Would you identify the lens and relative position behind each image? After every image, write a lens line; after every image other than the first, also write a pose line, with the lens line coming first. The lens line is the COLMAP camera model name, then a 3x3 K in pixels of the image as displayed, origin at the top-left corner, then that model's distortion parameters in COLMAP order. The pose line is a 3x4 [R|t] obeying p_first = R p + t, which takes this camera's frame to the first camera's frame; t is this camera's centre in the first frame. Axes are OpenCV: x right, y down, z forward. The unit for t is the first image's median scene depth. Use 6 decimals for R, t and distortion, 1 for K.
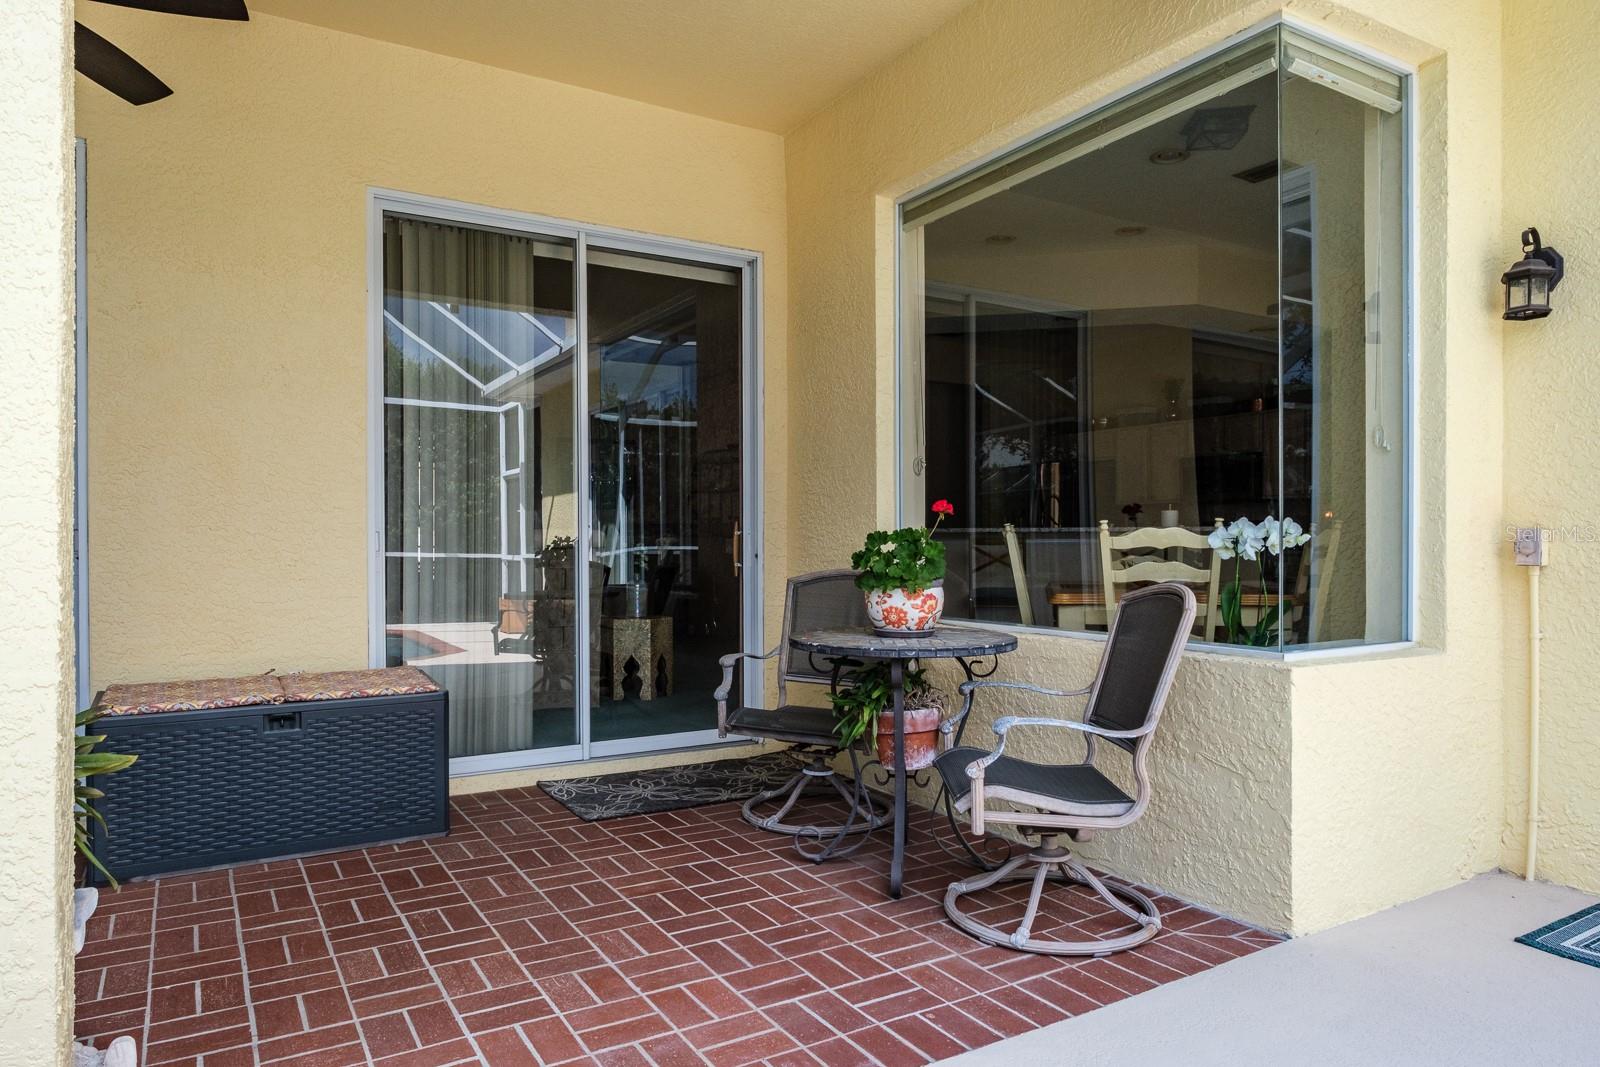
lens RADIAL K [[975.4, 0, 760.1], [0, 975.4, 539.5], [0, 0, 1]] dist [0.001012, 0.000958]
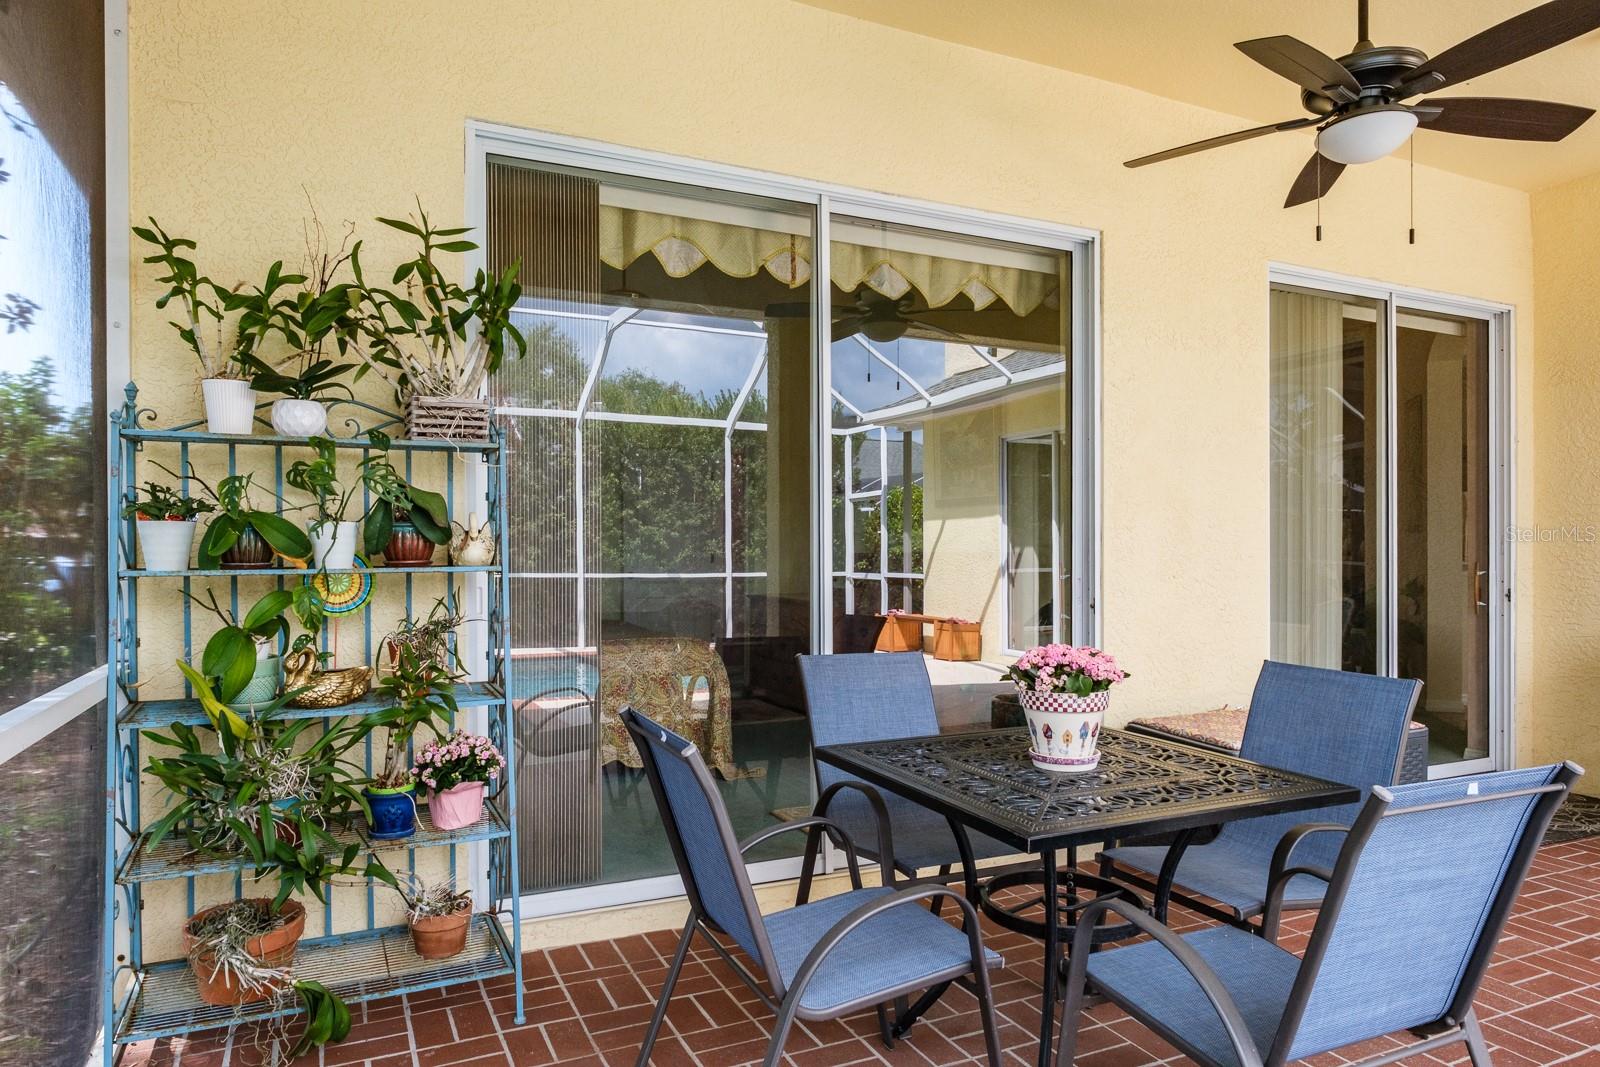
lens RADIAL K [[1016.0, 0, 794.8], [0, 1016.0, 563.0], [0, 0, 1]] dist [-0.001849, 0.000257]
pose [[0.997630, 0.005210, -0.068607, -0.886114], [-0.004420, 0.999922, 0.011659, -0.038382], [0.068662, -0.011329, 0.997576, -0.175526]]
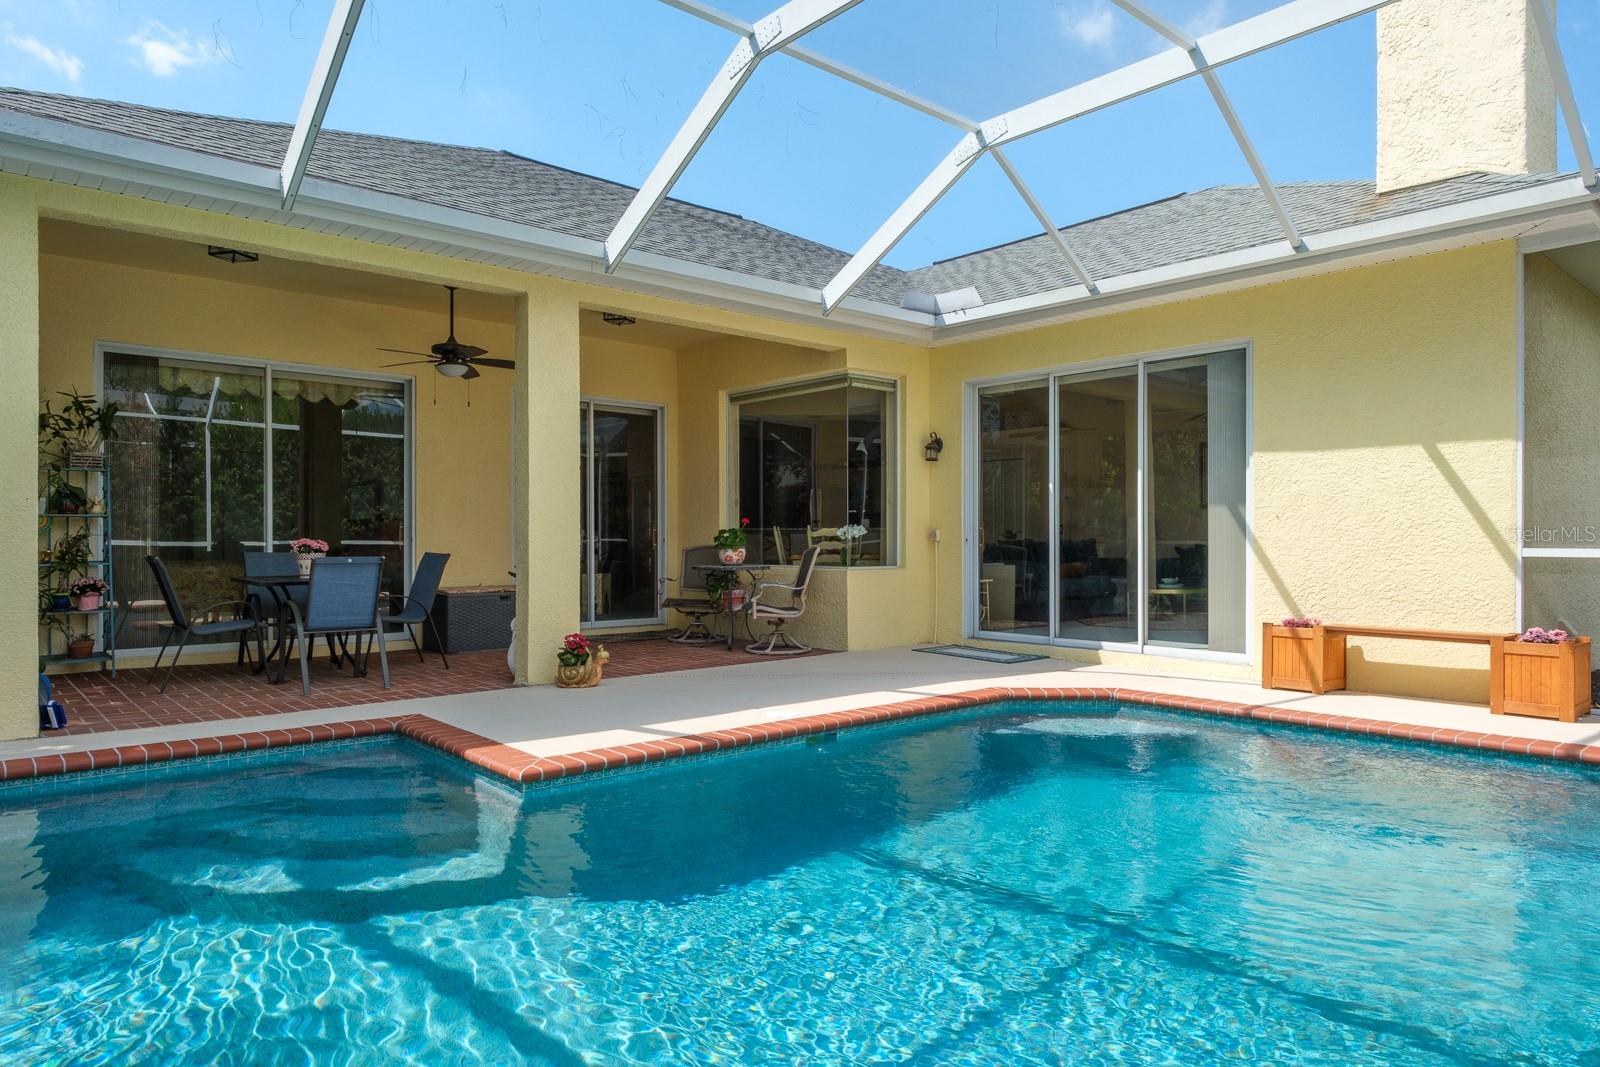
lens RADIAL K [[980.1, 0, 804.6], [0, 980.1, 536.9], [0, 0, 1]] dist [-0.000129, 0.000267]
pose [[0.971637, 0.002897, 0.236460, -0.286079], [-0.002817, 0.999996, -0.000675, 0.013565], [-0.236461, -0.000010, 0.971641, -1.622703]]
